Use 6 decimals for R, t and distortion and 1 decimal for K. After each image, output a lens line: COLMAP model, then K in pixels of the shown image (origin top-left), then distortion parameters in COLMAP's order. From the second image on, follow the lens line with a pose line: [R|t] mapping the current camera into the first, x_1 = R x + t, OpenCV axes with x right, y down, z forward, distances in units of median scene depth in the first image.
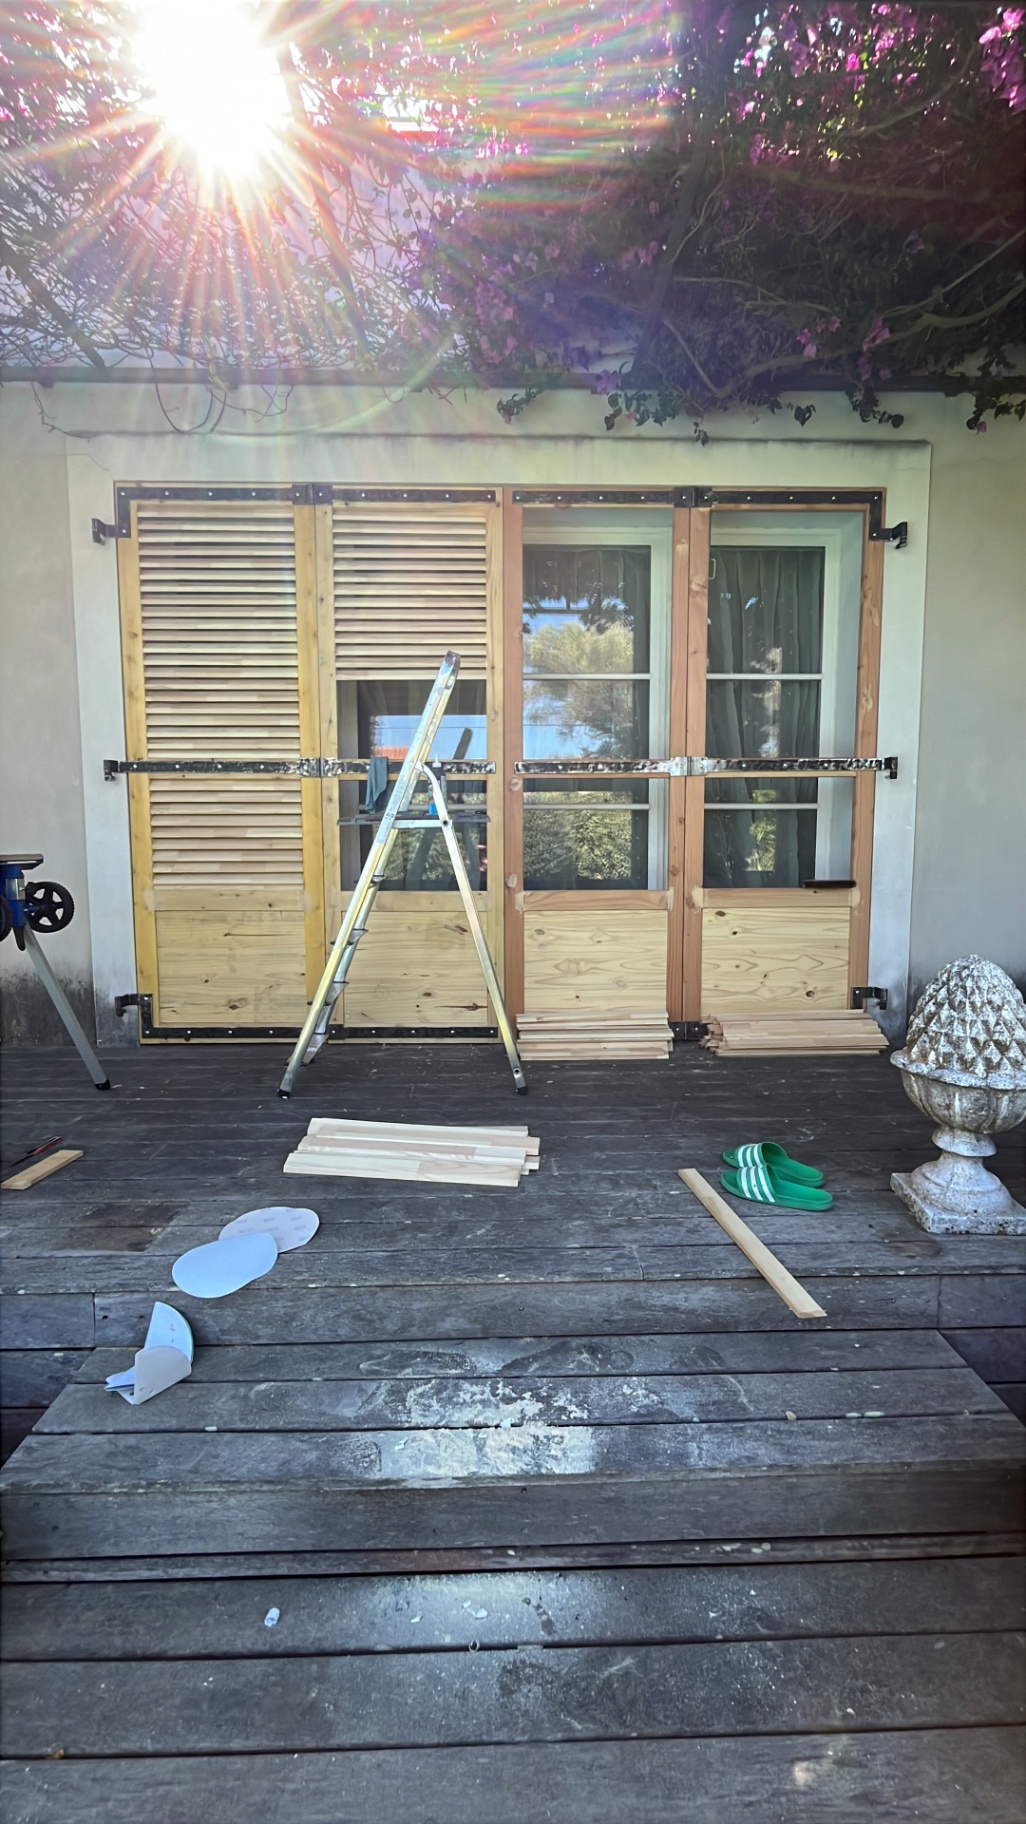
lens RADIAL K [[740.9, 0, 508.7], [0, 740.9, 910.4], [0, 0, 1]] dist [-0.002840, -0.000101]
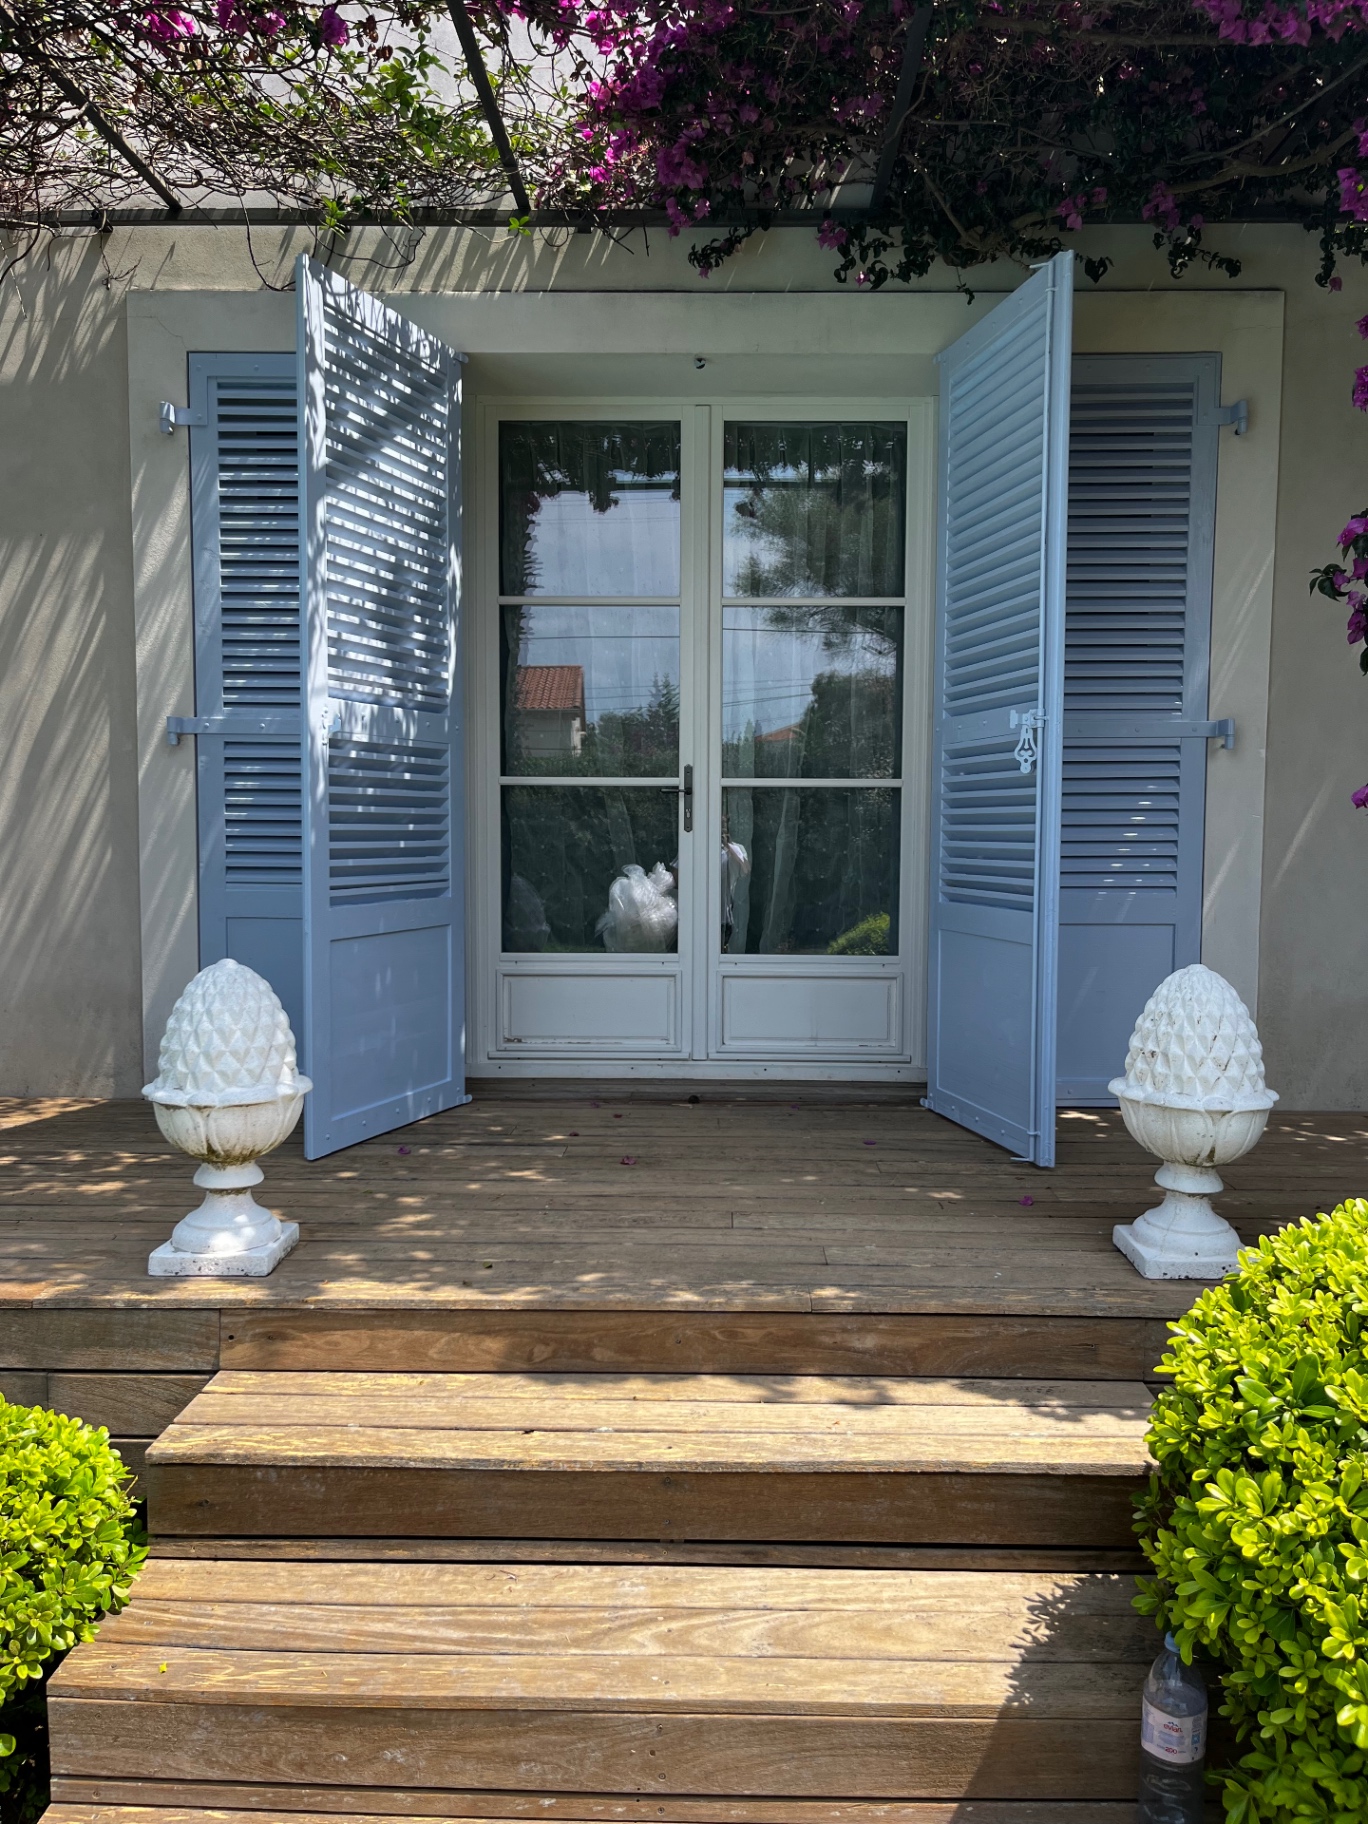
lens RADIAL K [[1450.4, 0, 685.2], [0, 1450.4, 912.8], [0, 0, 1]] dist [0.007113, 0.001870]
pose [[0.998655, 0.012561, -0.050311, 0.062904], [-0.014382, 0.999249, -0.035991, 0.042428], [0.049821, 0.036666, 0.998085, -0.460883]]
